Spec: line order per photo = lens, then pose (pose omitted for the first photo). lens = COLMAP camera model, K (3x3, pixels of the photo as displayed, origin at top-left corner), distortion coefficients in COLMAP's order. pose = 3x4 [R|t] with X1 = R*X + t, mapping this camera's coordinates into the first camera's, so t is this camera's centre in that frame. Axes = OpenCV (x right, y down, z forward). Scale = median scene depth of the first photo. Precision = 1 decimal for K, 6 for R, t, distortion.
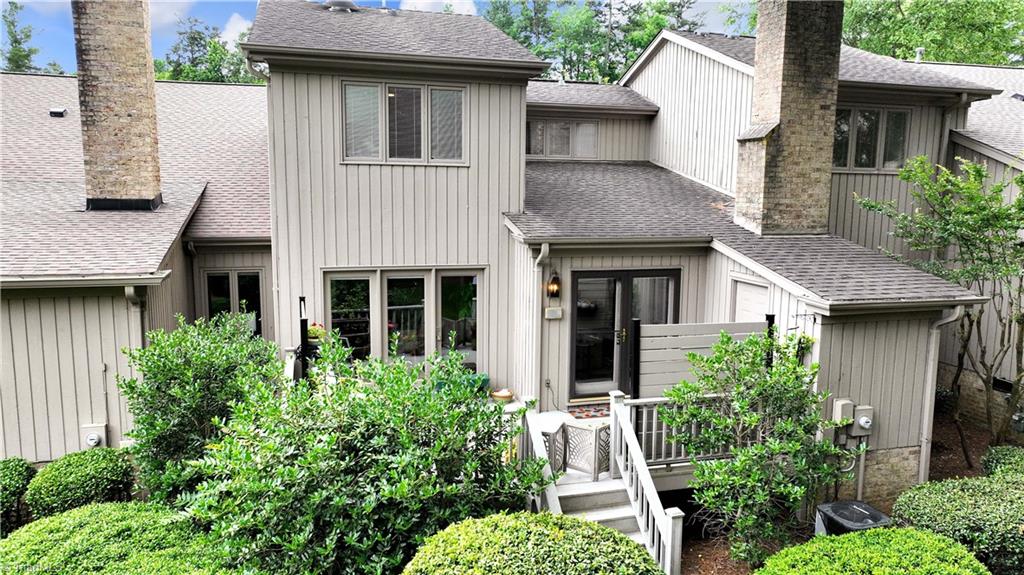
lens RADIAL K [[719.7, 0, 512.0], [0, 719.7, 287.5], [0, 0, 1]] dist [-0.006852, 0.025260]
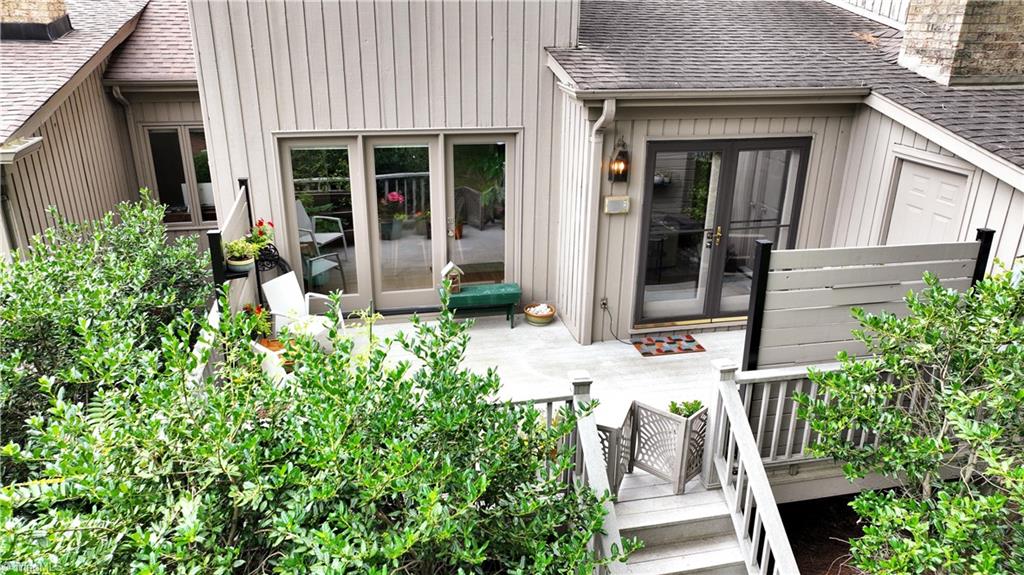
lens RADIAL K [[719.7, 0, 512.0], [0, 719.7, 287.5], [0, 0, 1]] dist [-0.006852, 0.025260]
pose [[0.998041, 0.023219, -0.058098, 0.000316], [-0.009471, 0.973953, 0.226552, -0.039954], [0.061845, -0.225558, 0.972265, 0.315642]]
